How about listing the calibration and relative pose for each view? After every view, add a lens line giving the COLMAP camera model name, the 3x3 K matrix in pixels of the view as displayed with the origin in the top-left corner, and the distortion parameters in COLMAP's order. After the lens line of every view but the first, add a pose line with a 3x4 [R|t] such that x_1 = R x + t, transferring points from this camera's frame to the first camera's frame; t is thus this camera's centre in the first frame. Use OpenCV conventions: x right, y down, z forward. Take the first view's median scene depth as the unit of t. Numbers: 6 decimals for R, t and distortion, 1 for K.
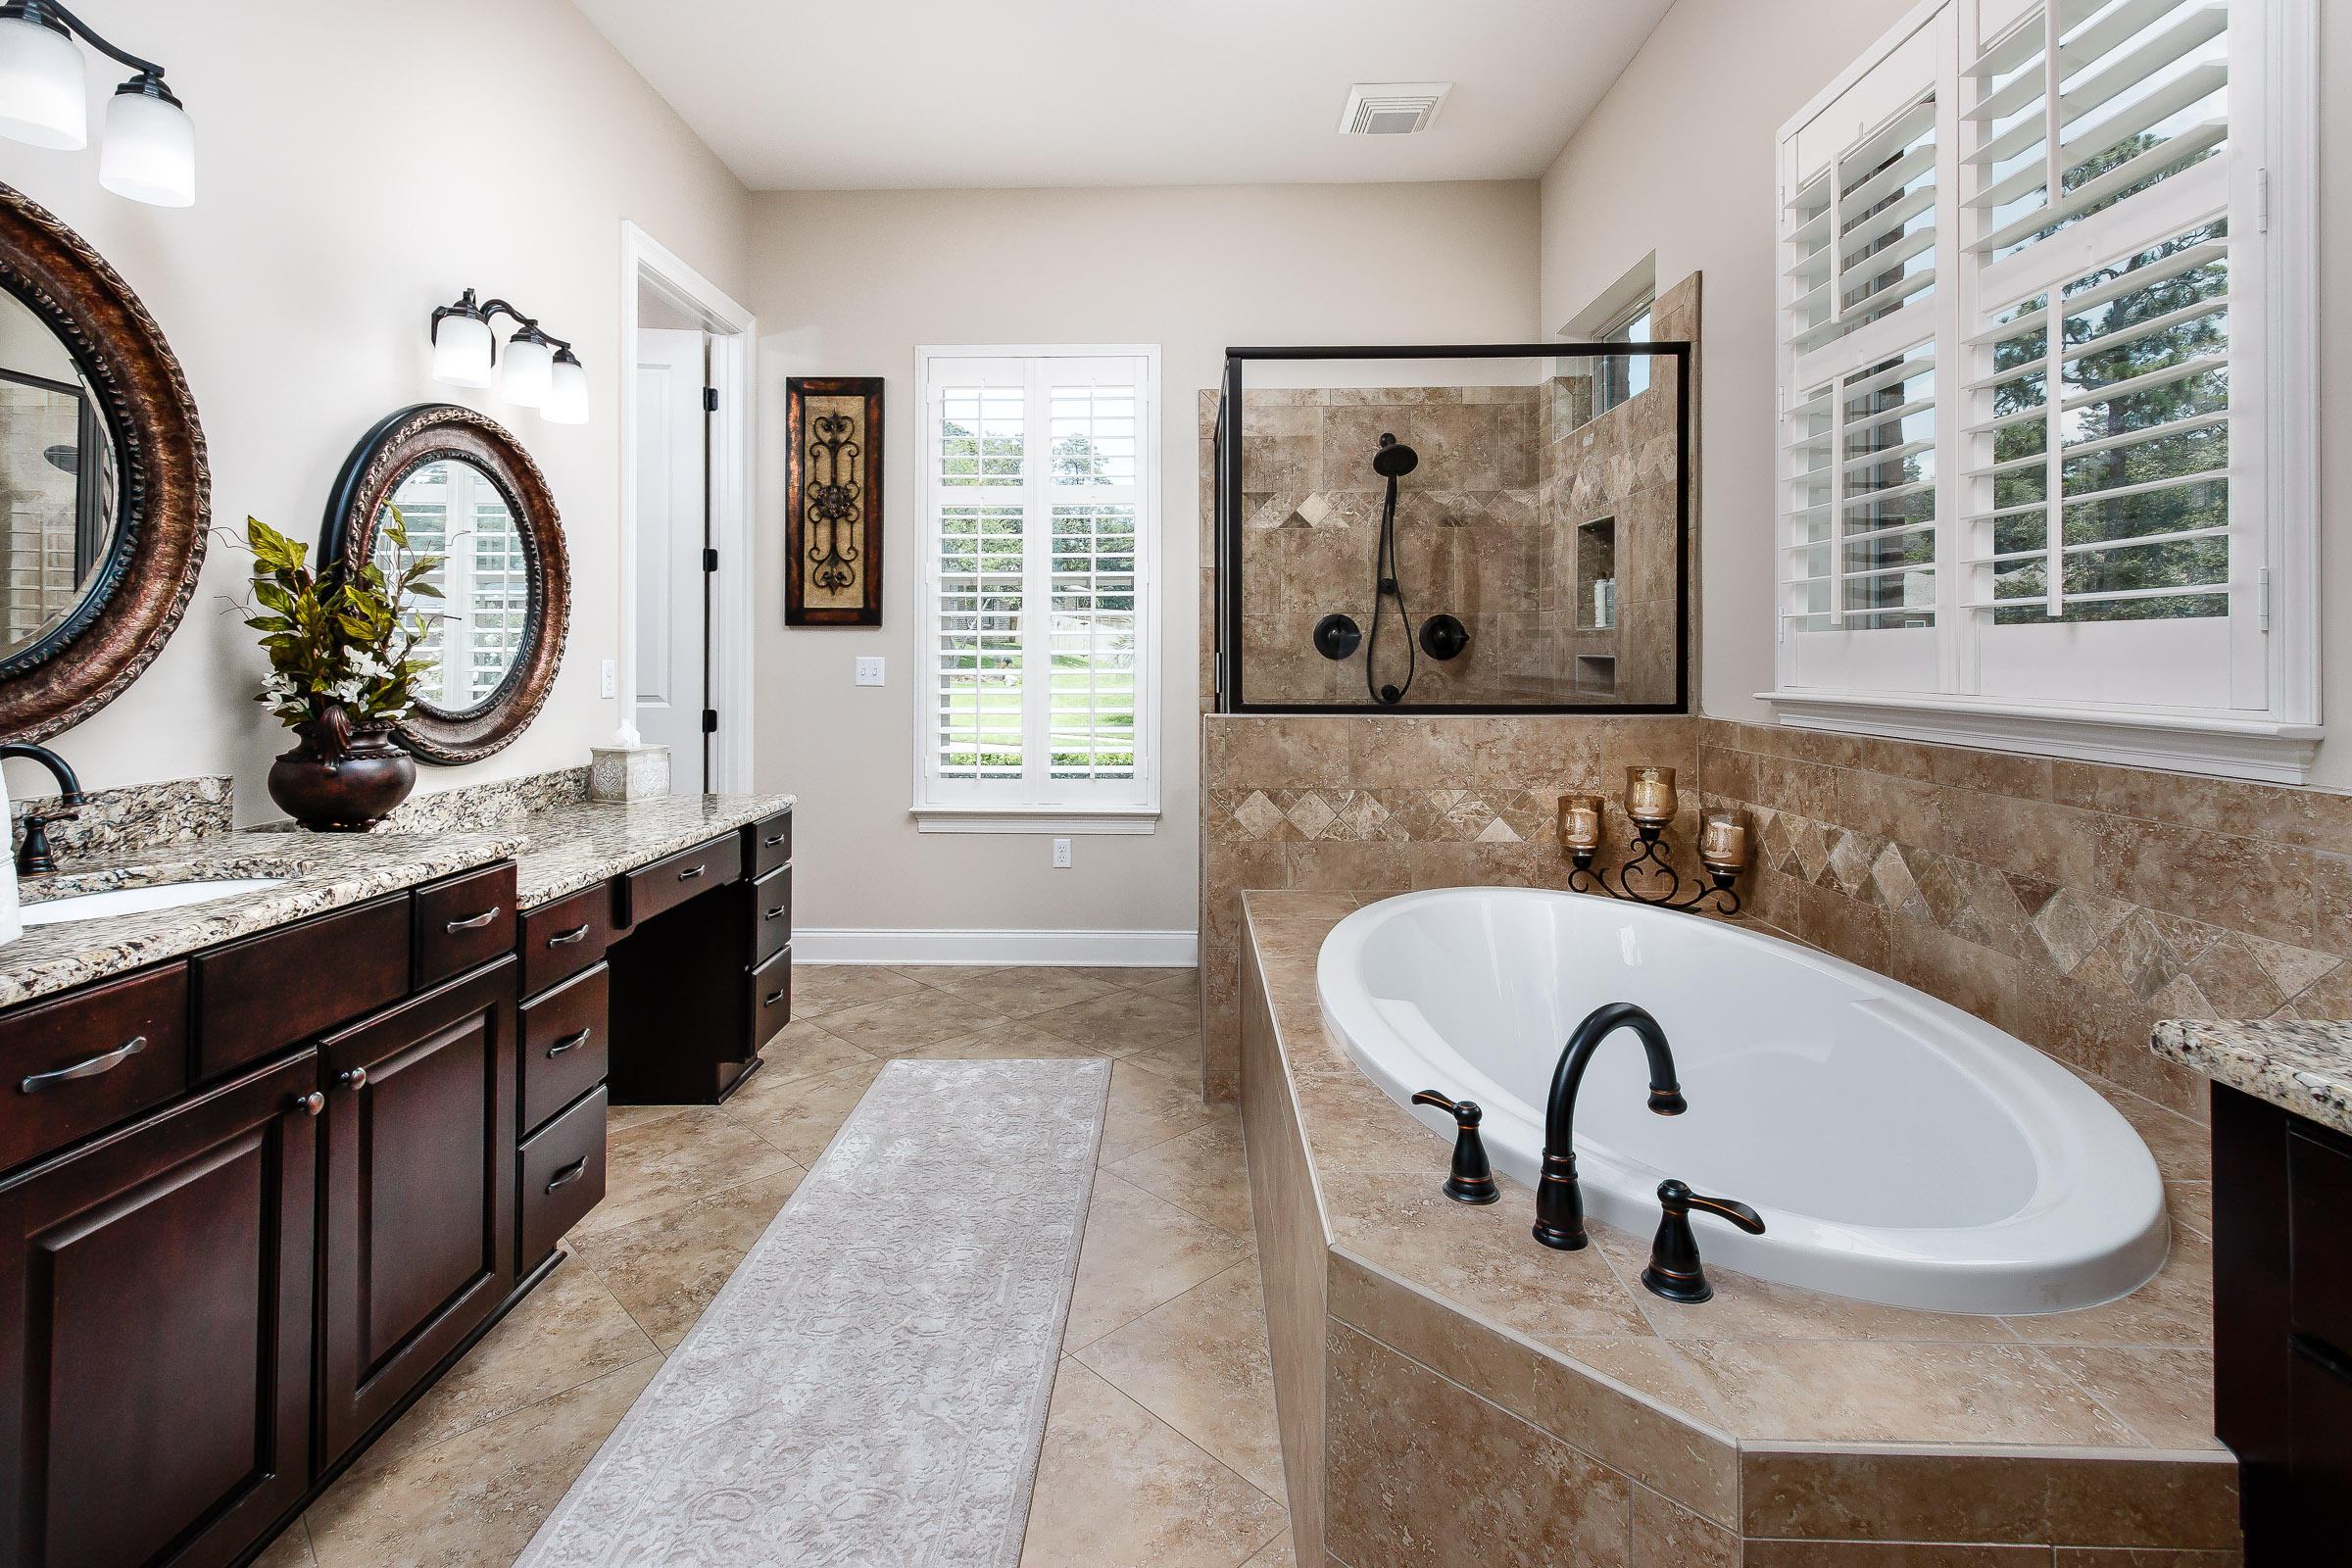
lens RADIAL K [[1101.7, 0, 1164.7], [0, 1101.7, 649.5], [0, 0, 1]] dist [0.009594, -0.002288]
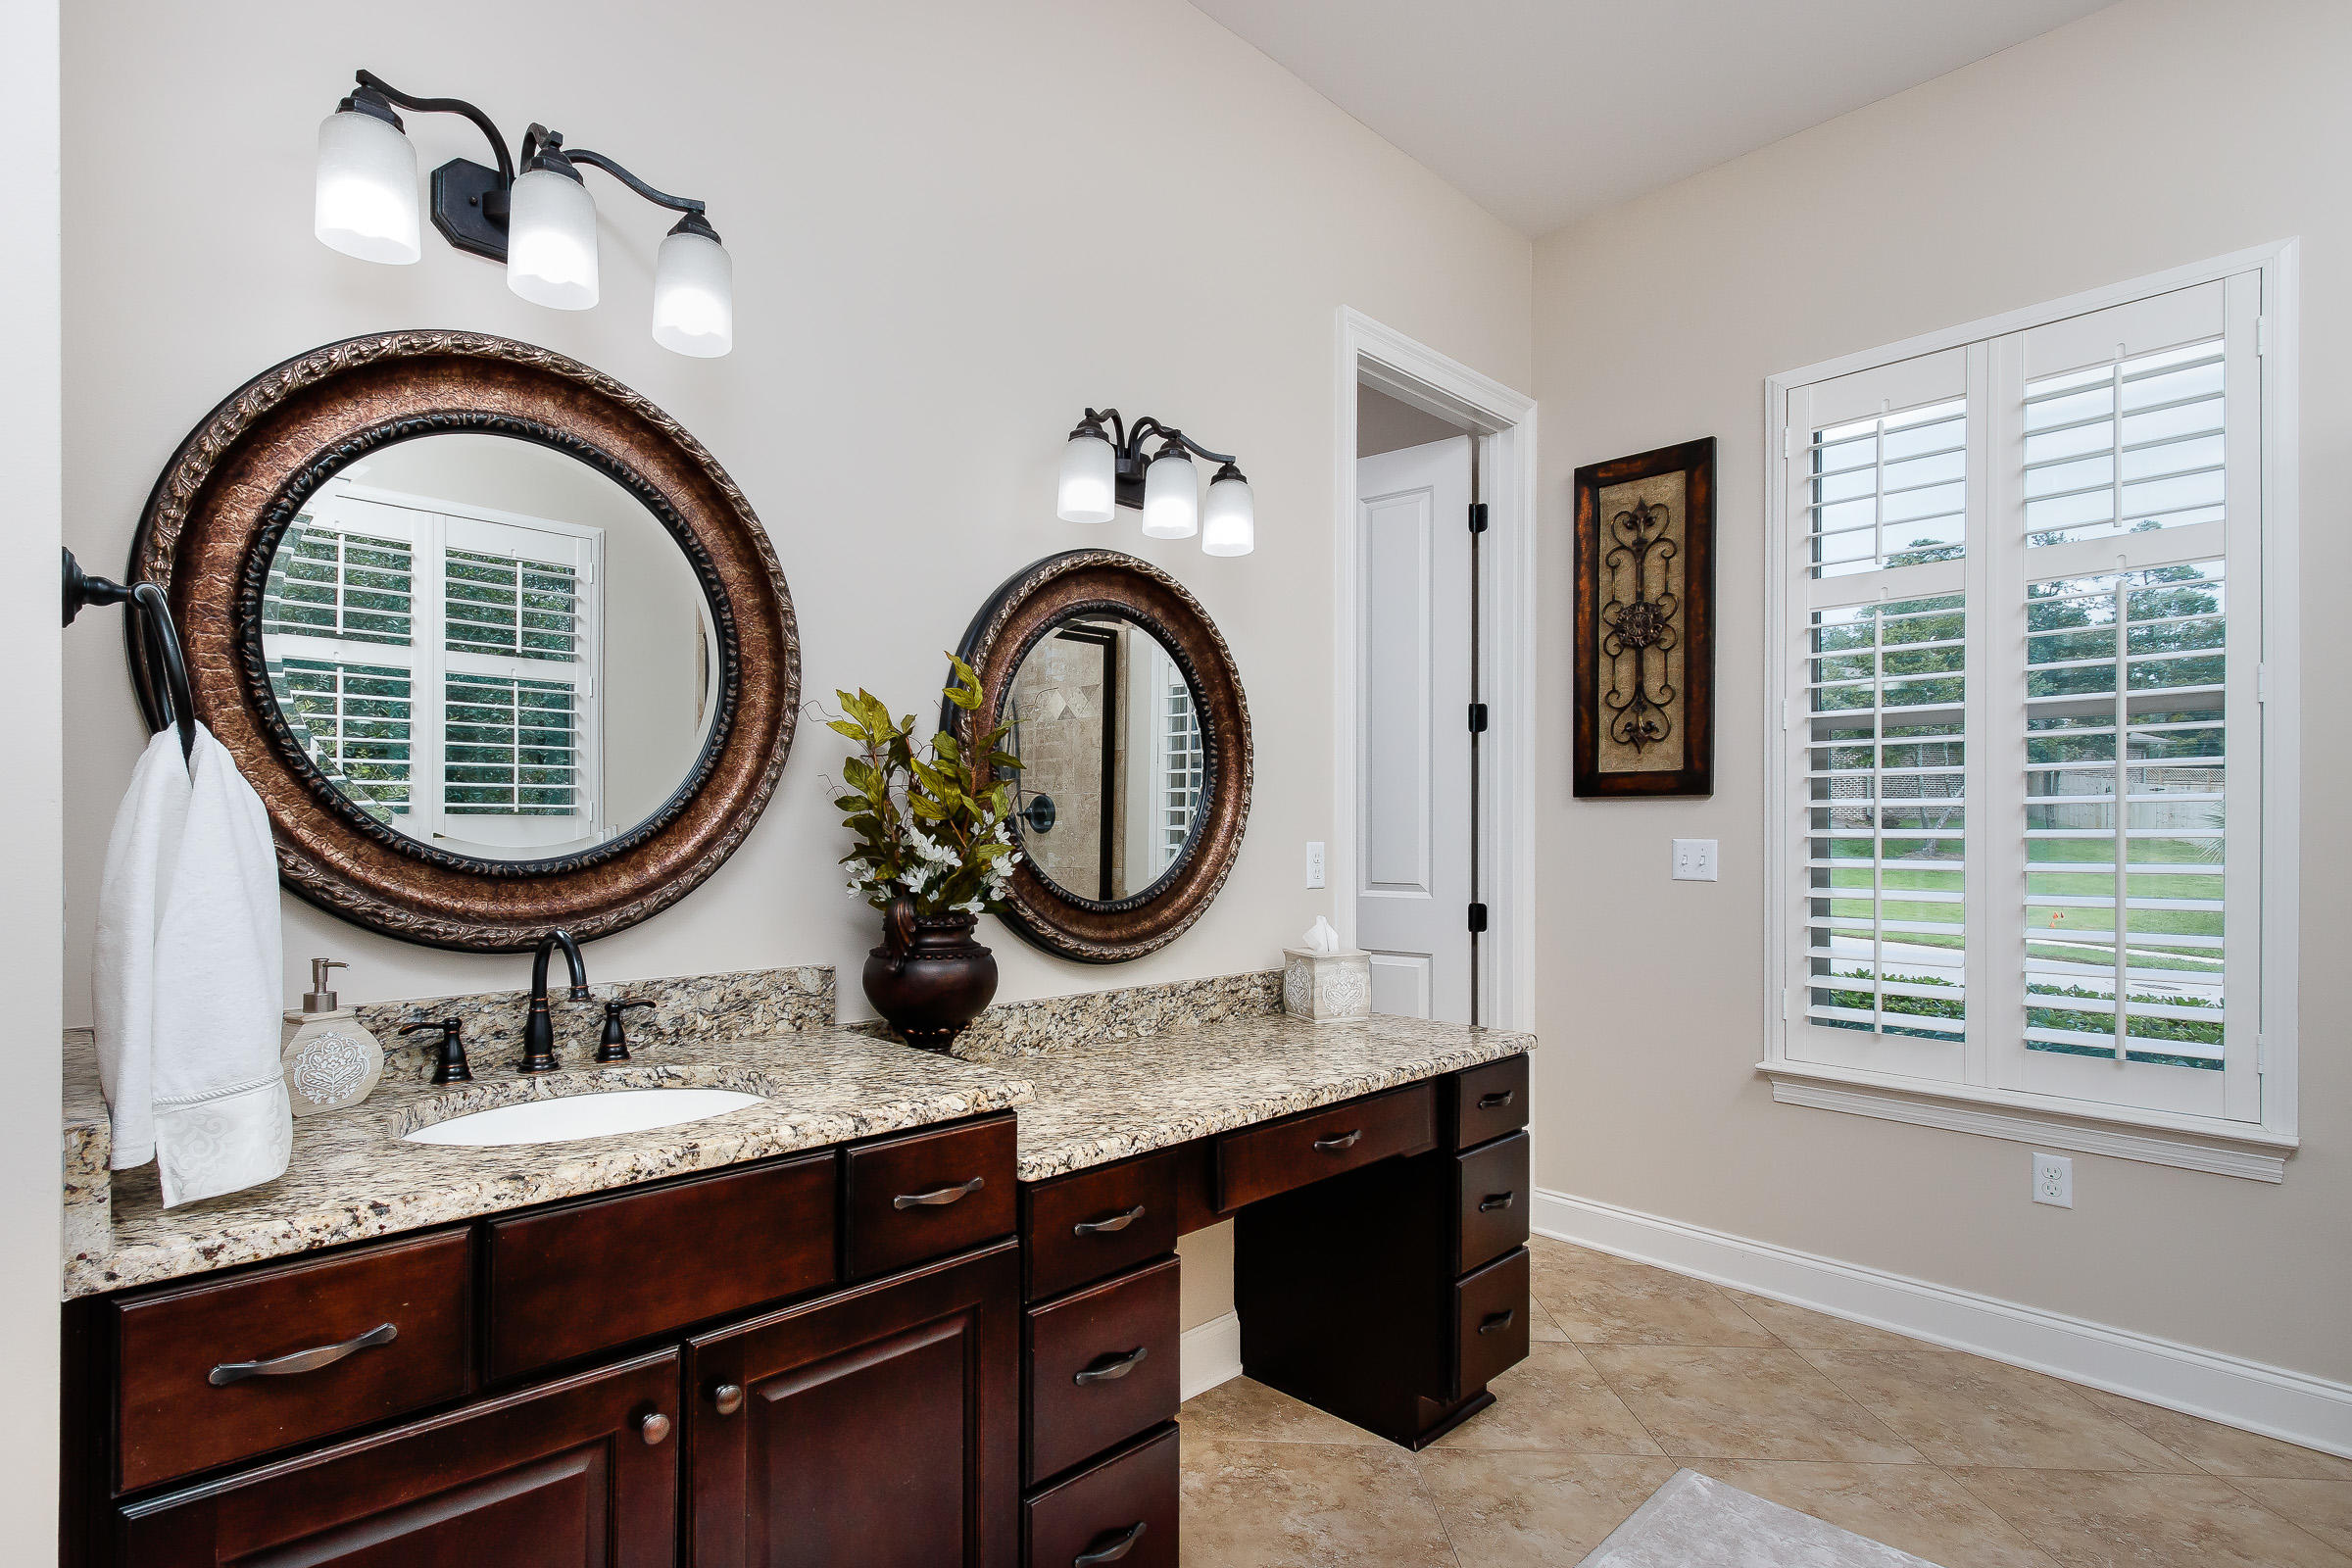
lens RADIAL K [[1101.7, 0, 1140.3], [0, 1101.7, 824.2], [0, 0, 1]] dist [0.009594, -0.002288]
pose [[0.681516, -0.002951, -0.731797, 0.010855], [0.001457, 0.999995, -0.002675, -0.002267], [0.731801, 0.000757, 0.681518, 0.378761]]
